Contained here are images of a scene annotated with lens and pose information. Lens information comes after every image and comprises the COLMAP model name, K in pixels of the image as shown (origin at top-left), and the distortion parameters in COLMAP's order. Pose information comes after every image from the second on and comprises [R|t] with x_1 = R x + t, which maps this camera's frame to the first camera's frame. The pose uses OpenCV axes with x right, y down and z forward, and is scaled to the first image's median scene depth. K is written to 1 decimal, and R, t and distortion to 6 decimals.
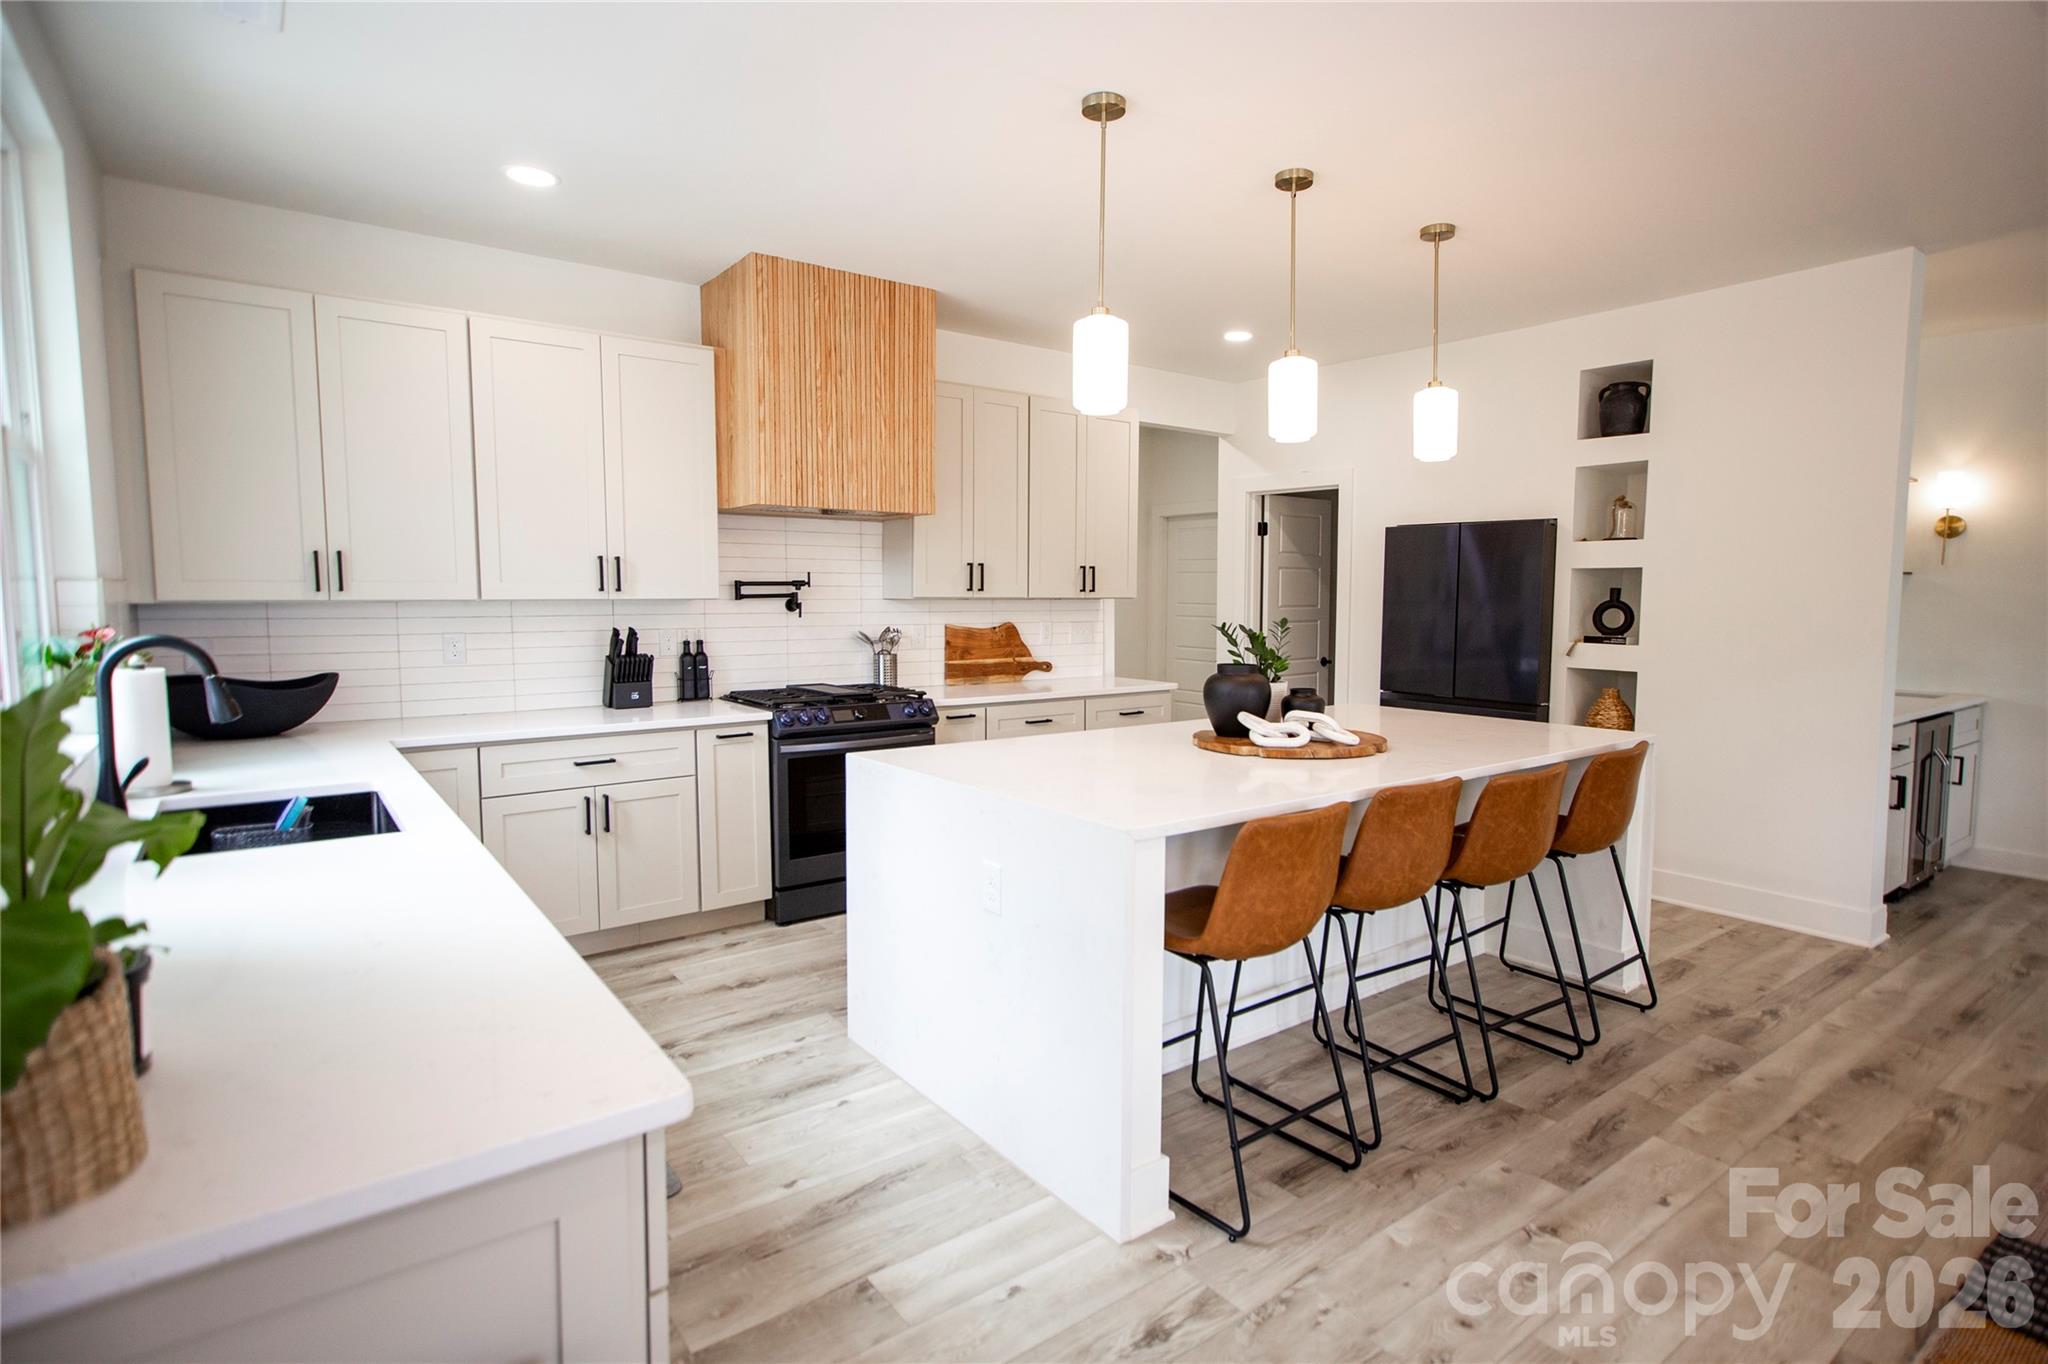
lens RADIAL K [[1028.9, 0, 1053.6], [0, 1028.9, 662.0], [0, 0, 1]] dist [0.002534, 0.003010]
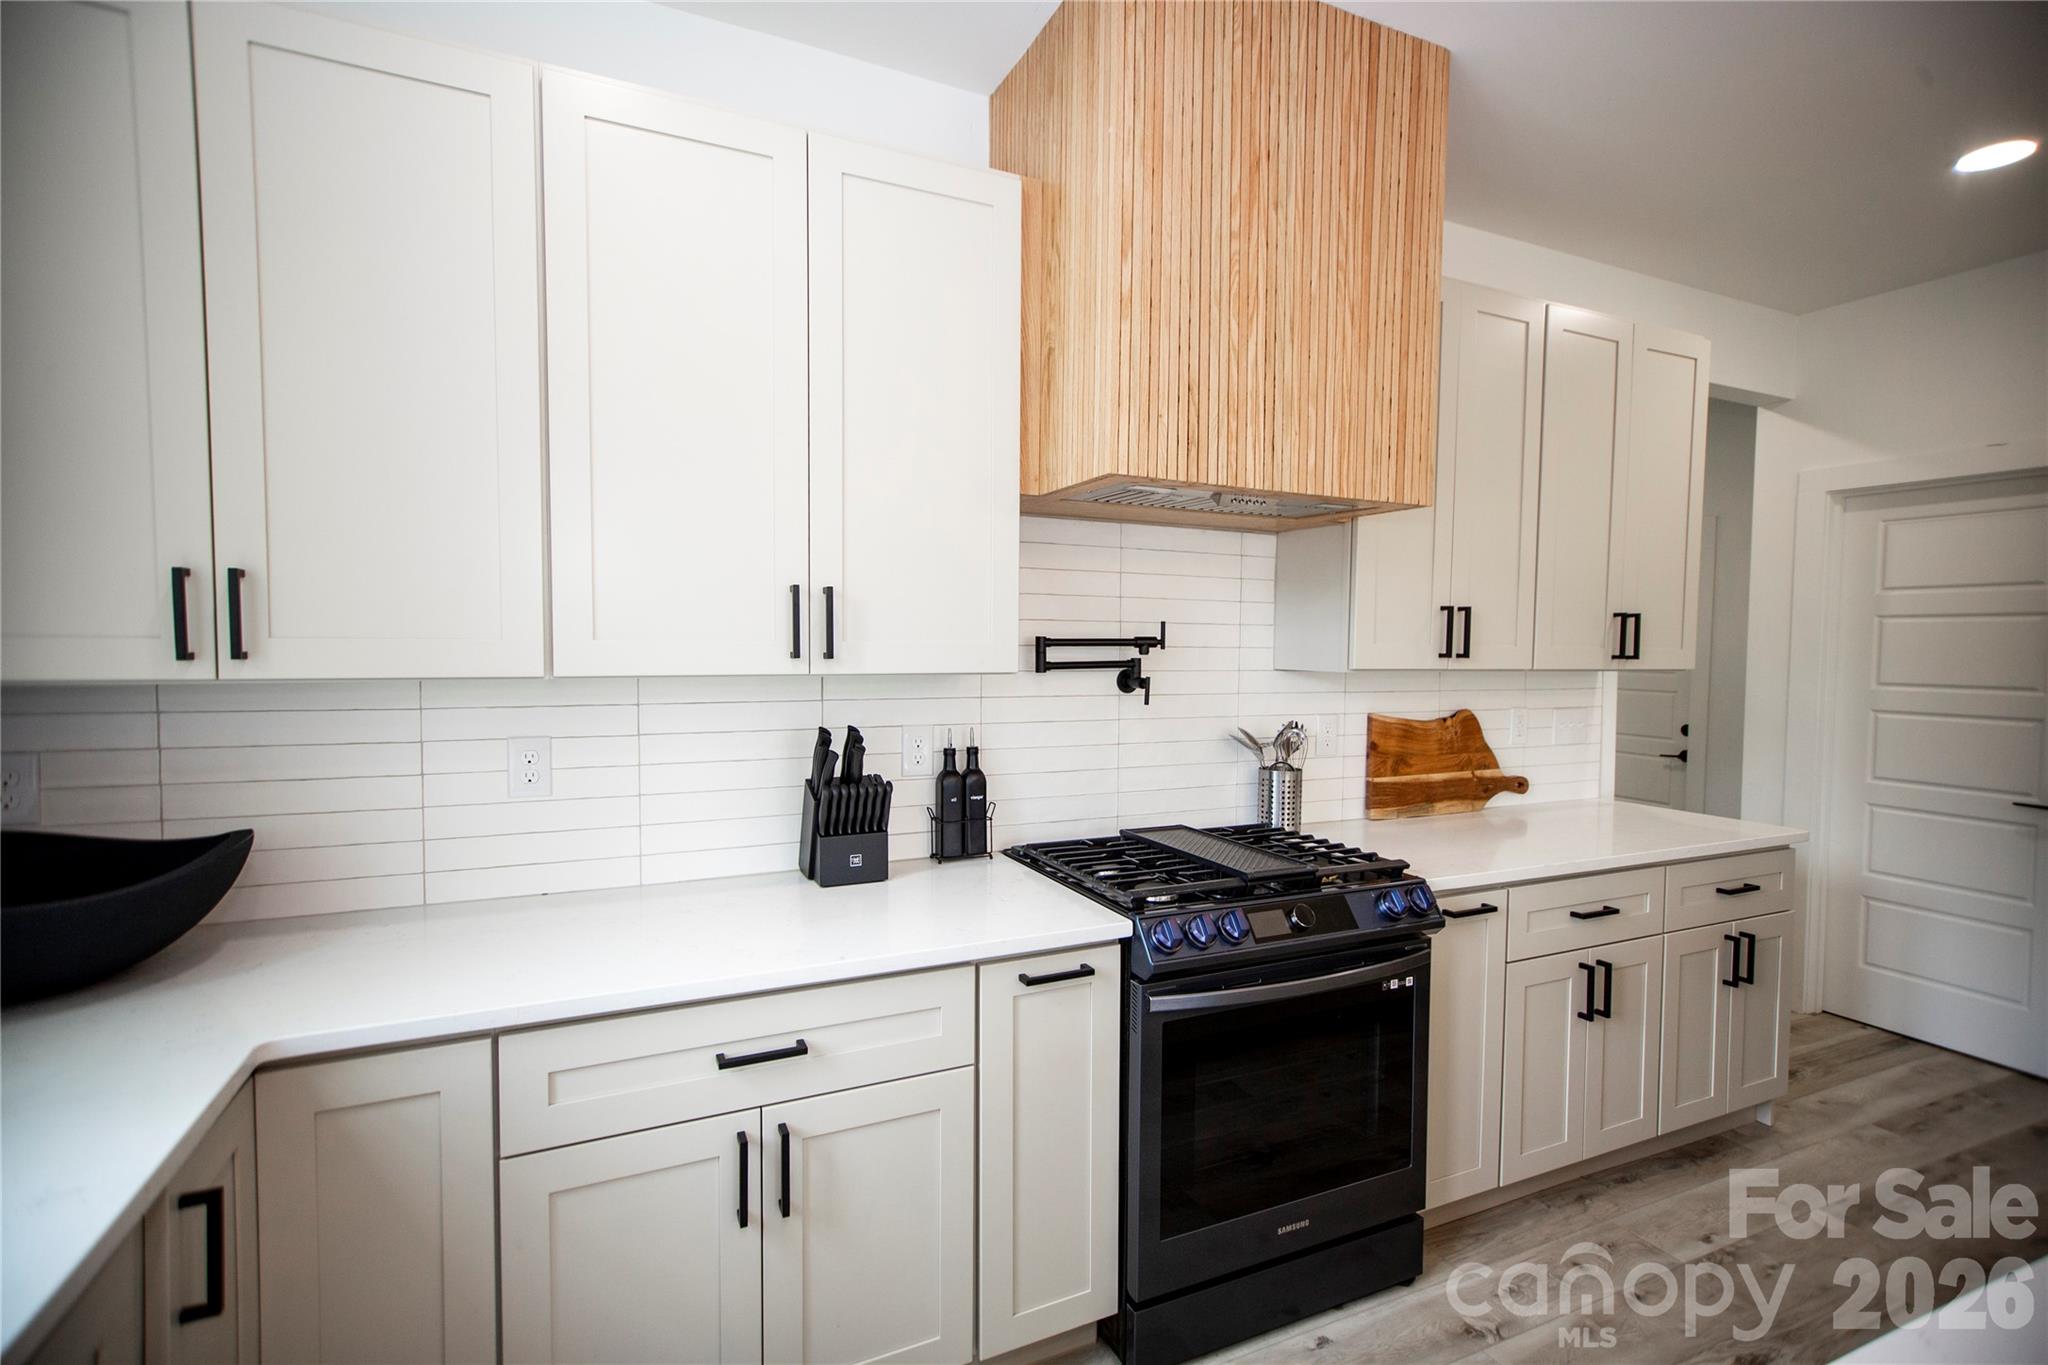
lens RADIAL K [[937.4, 0, 1025.6], [0, 937.4, 675.6], [0, 0, 1]] dist [0.001794, 0.000892]
pose [[0.975805, 0.012483, -0.218287, -0.211040], [-0.020524, 0.999190, -0.034609, -0.042450], [0.217679, 0.038252, 0.975271, 0.528111]]
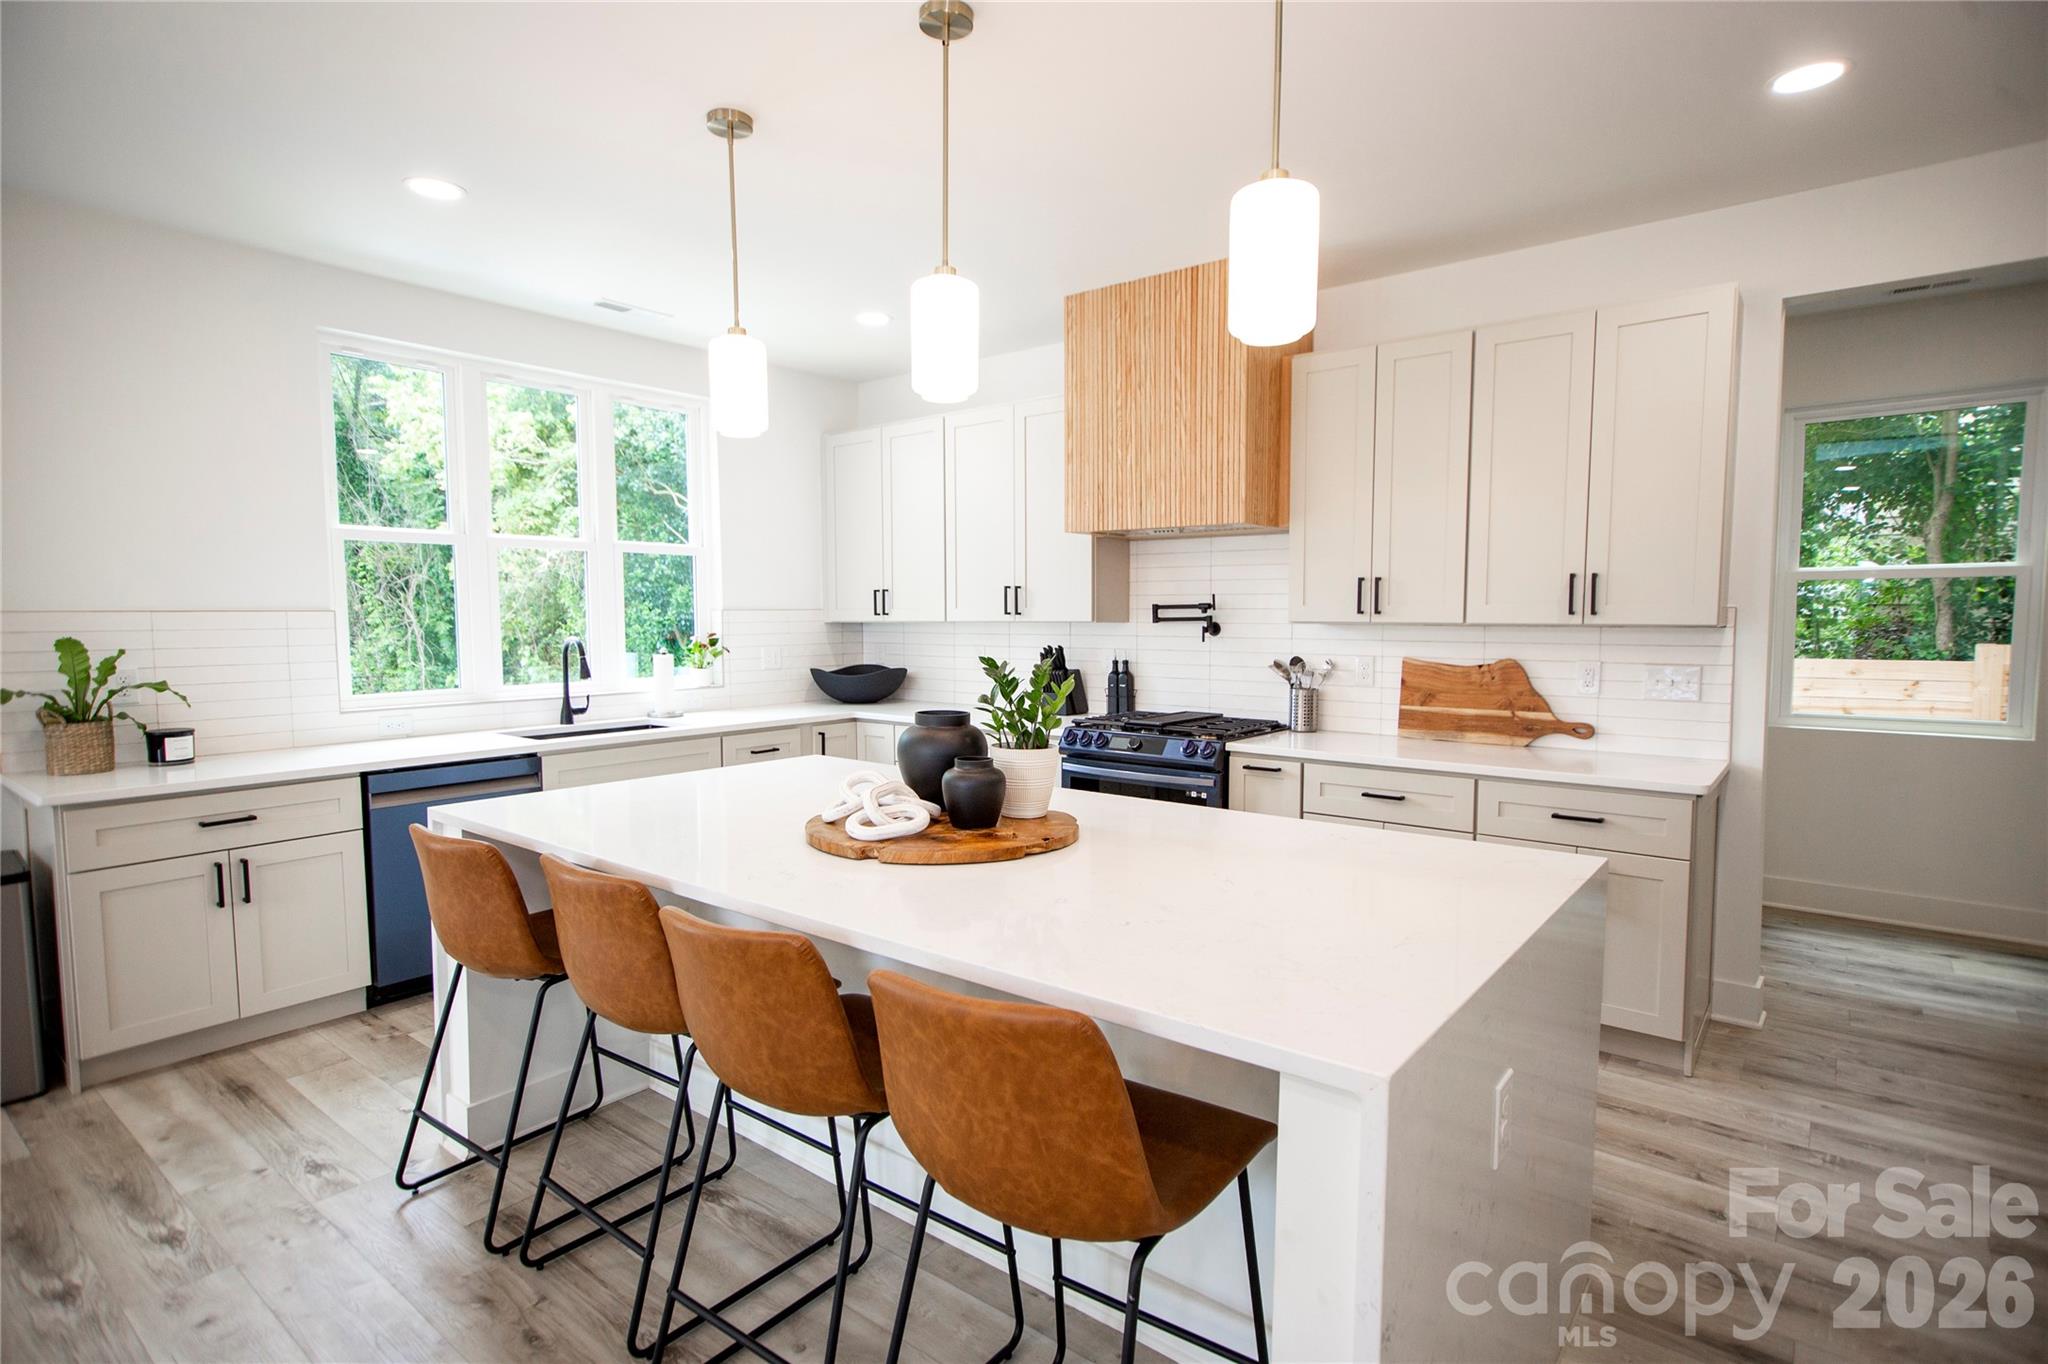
lens RADIAL K [[1028.9, 0, 1027.3], [0, 1028.9, 672.5], [0, 0, 1]] dist [0.002534, 0.003010]
pose [[0.249131, 0.053425, -0.966995, 0.668992], [-0.064180, 0.997193, 0.038559, -0.043640], [0.966341, 0.052456, 0.251861, 0.637382]]
